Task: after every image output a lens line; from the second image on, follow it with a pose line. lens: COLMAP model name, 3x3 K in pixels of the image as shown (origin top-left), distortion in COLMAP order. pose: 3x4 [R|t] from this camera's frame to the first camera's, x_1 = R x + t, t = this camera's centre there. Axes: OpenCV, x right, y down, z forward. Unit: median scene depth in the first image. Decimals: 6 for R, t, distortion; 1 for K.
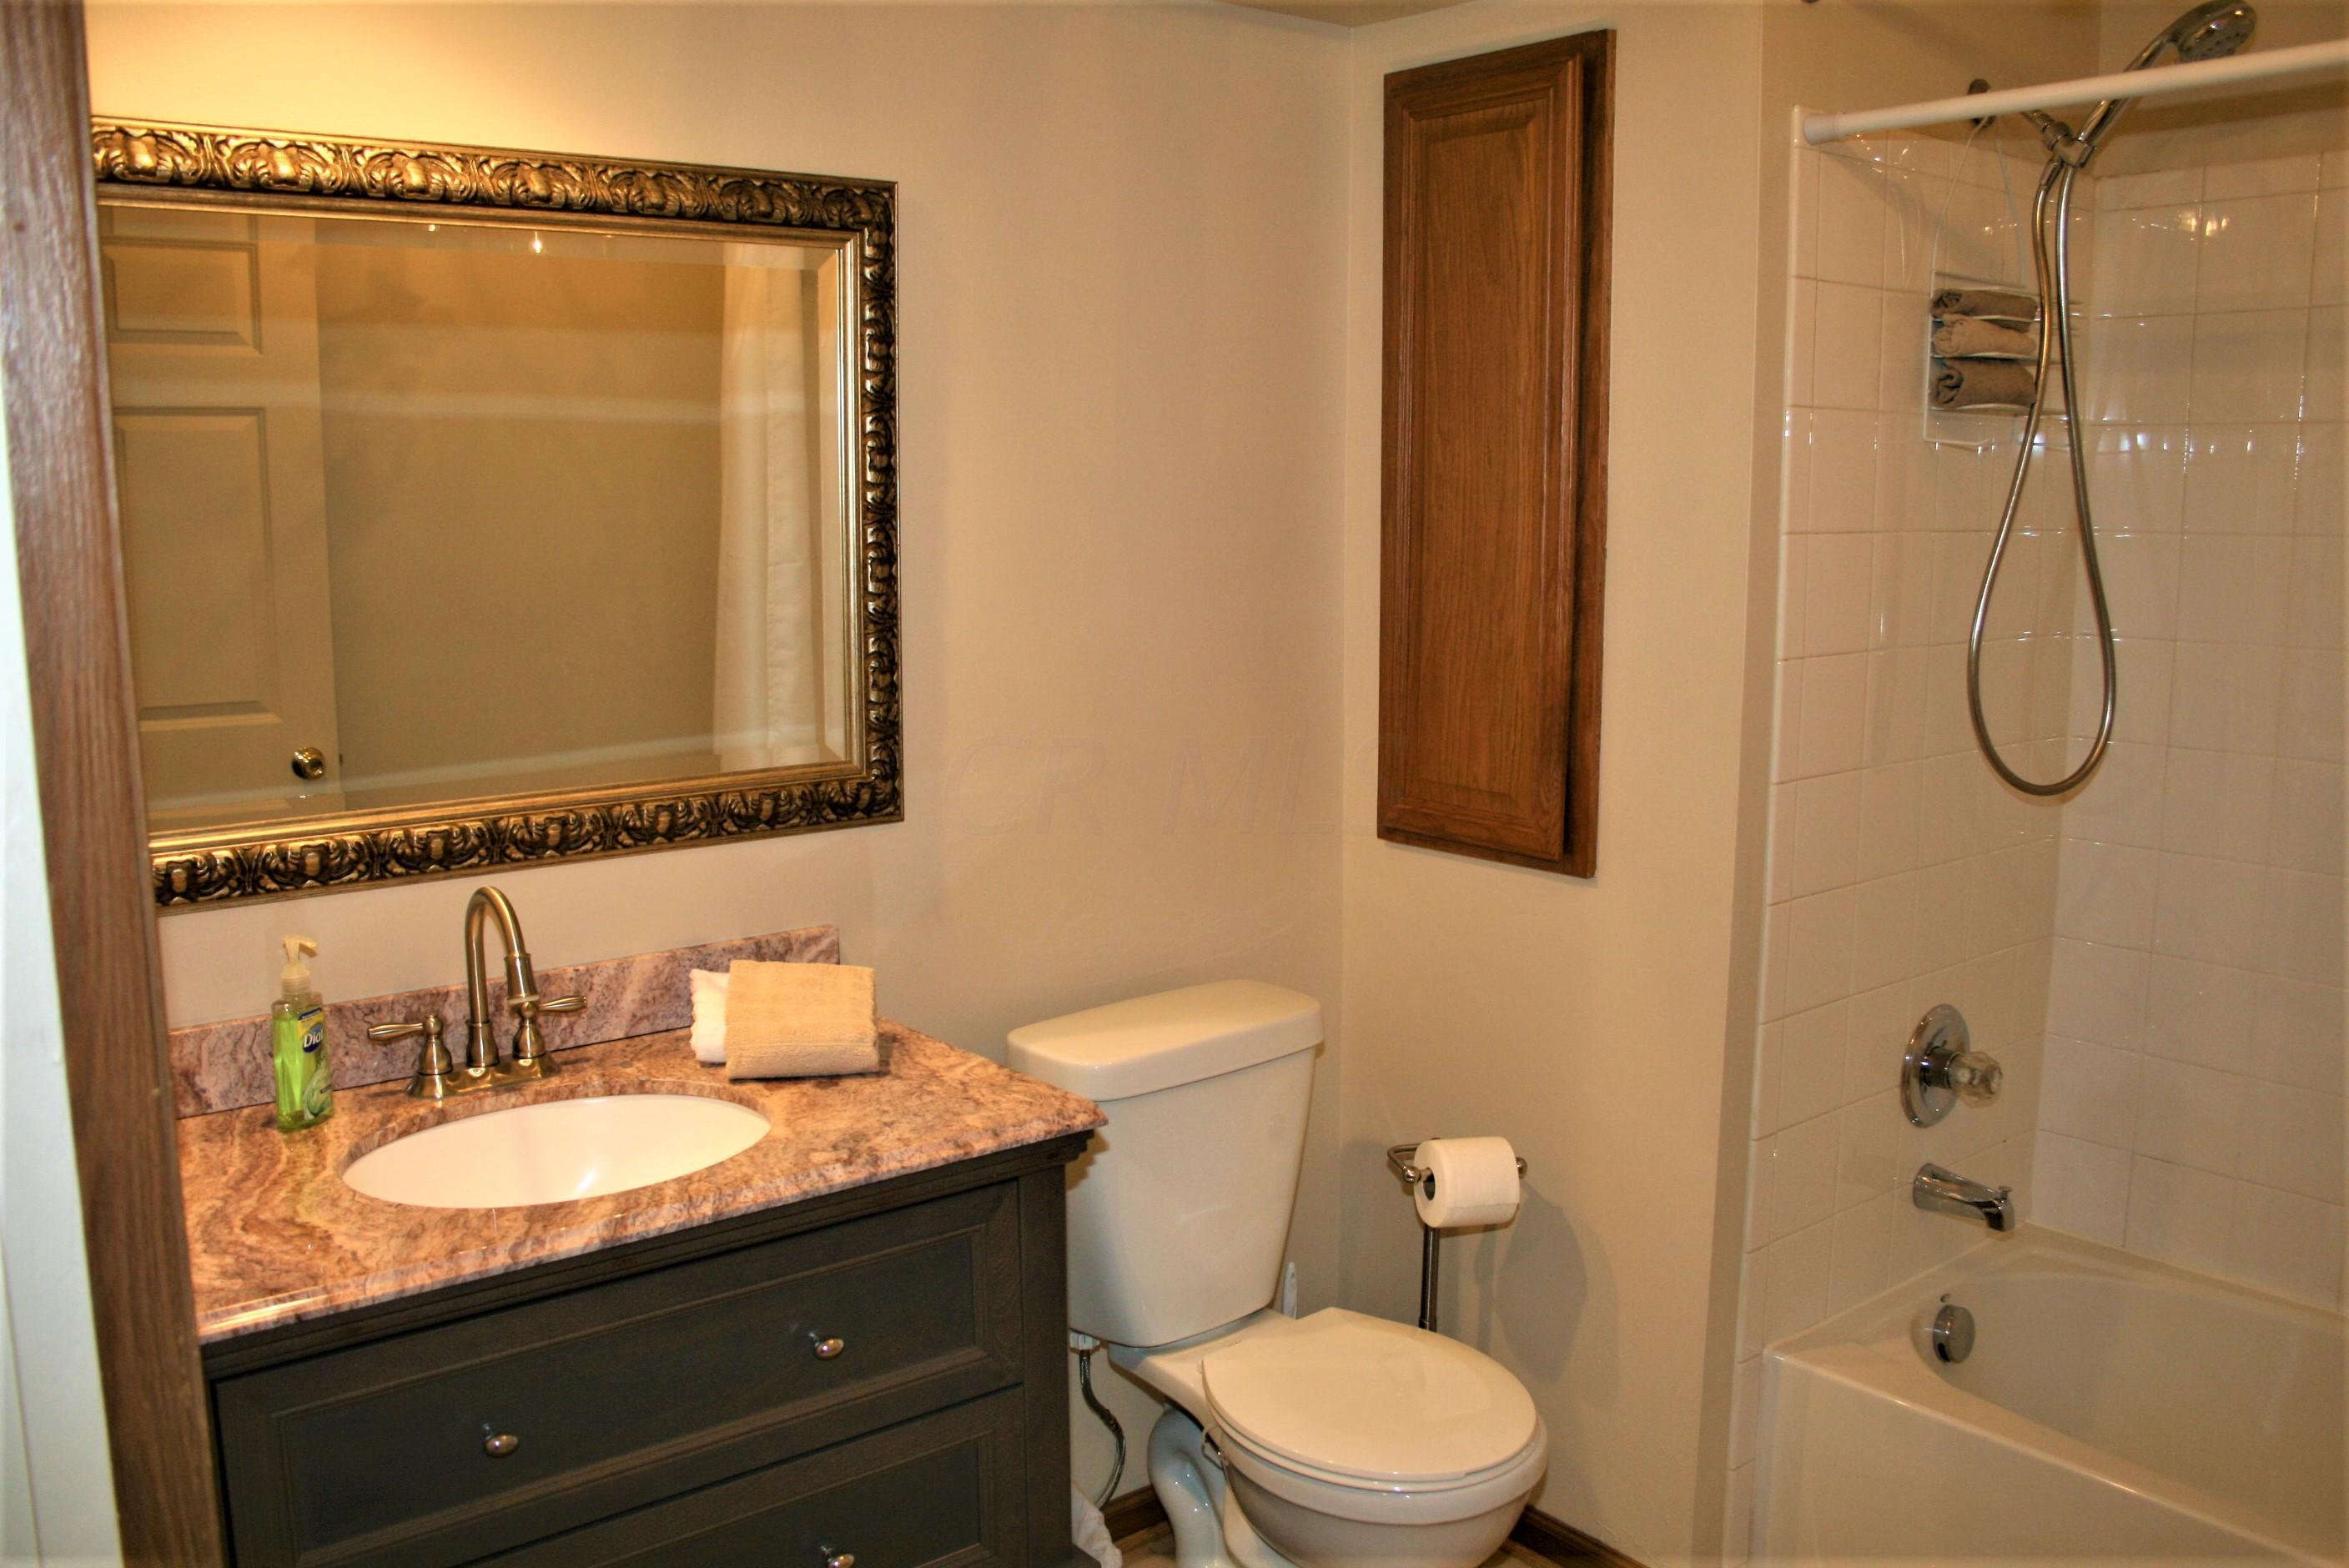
lens RADIAL K [[1983.7, 0, 1148.9], [0, 1983.7, 781.6], [0, 0, 1]] dist [-0.153246, 0.124411]
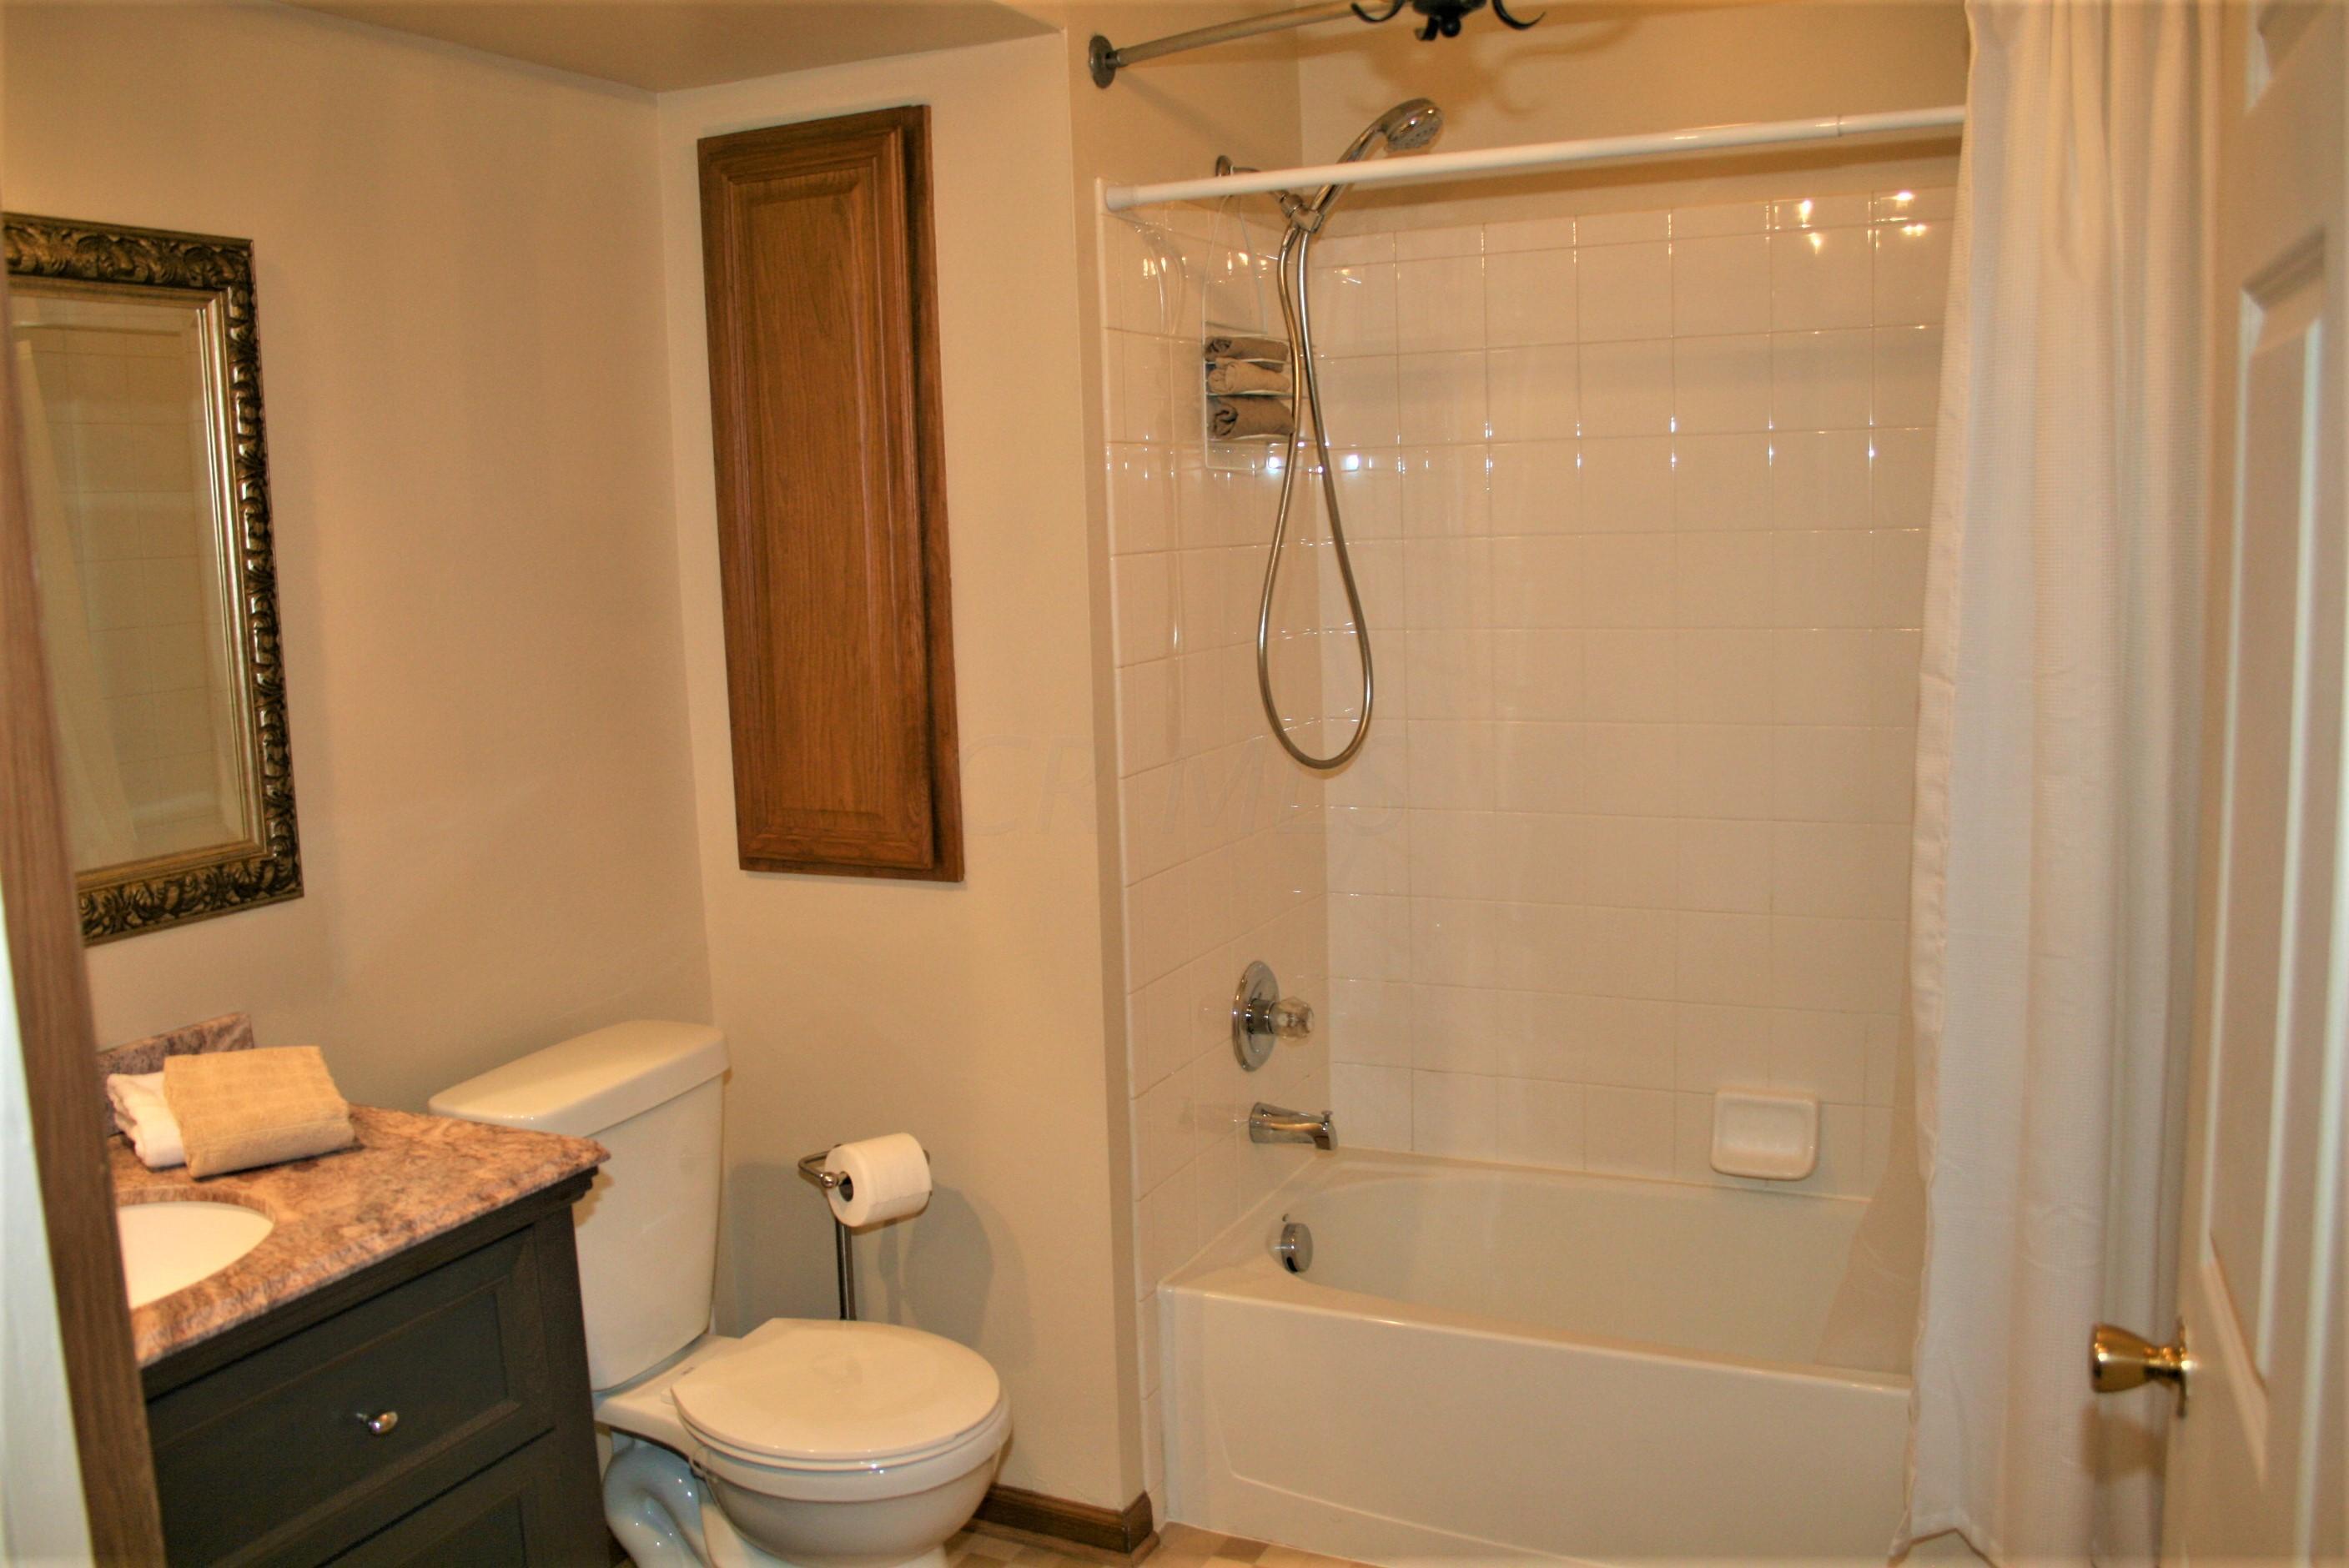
lens RADIAL K [[1983.7, 0, 1148.9], [0, 1983.7, 781.6], [0, 0, 1]] dist [-0.153246, 0.124411]
pose [[0.901777, -0.089676, 0.422796, -0.142537], [0.100110, 0.994973, -0.002487, 0.007349], [-0.420447, 0.044569, 0.906222, -0.035672]]
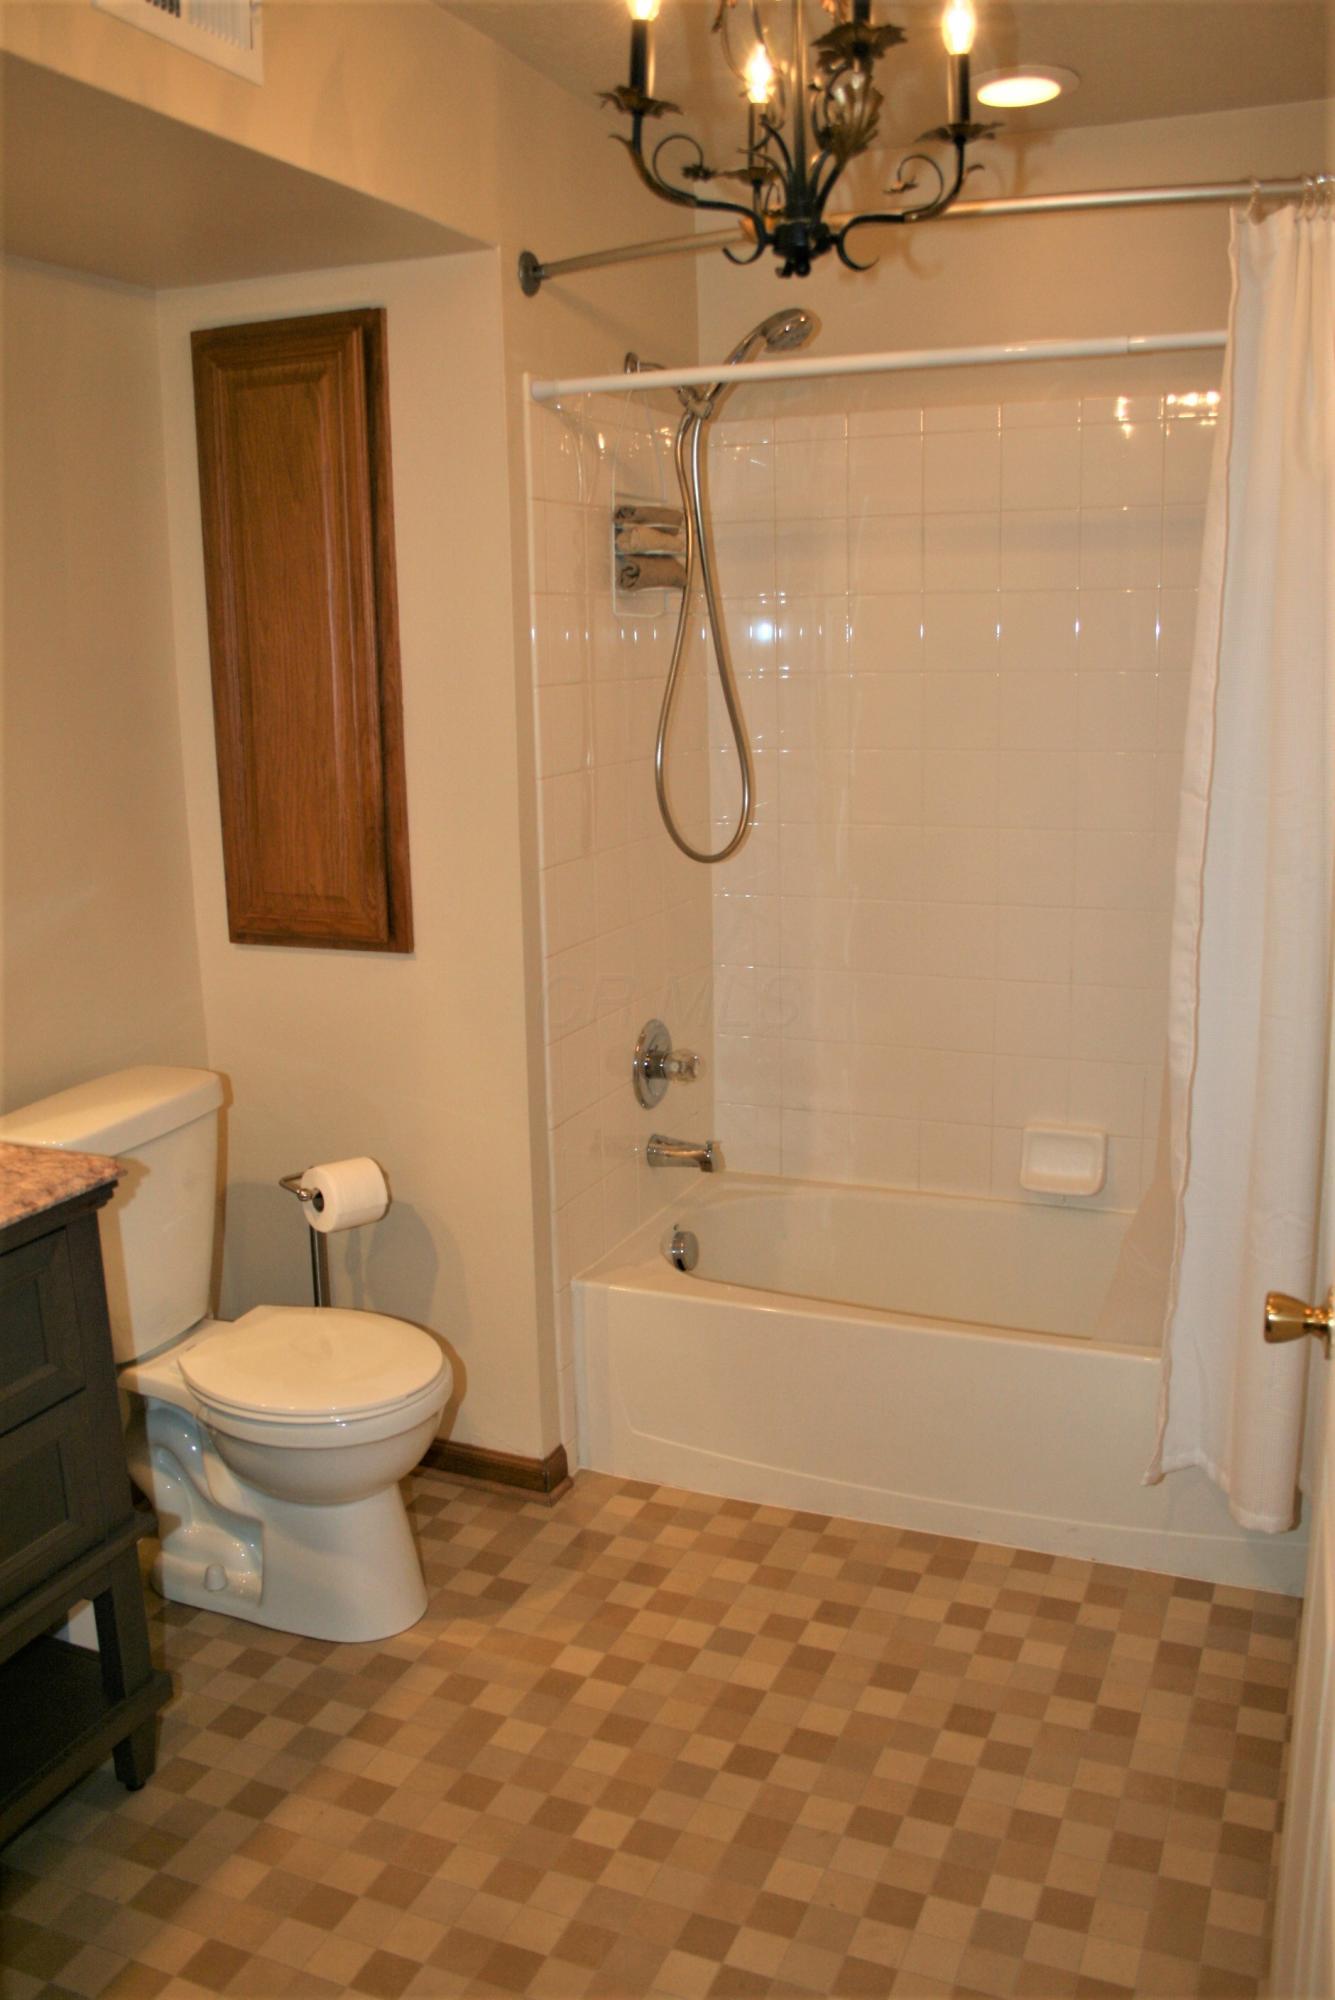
lens RADIAL K [[1689.1, 0, 667.5], [0, 1689.1, 1000.0], [0, 0, 1]] dist [-0.153246, 0.124411]
pose [[0.879275, -0.117835, 0.461509, -0.156088], [0.092173, 0.992695, 0.077850, 0.008192], [-0.467311, -0.025913, 0.883713, -0.088677]]
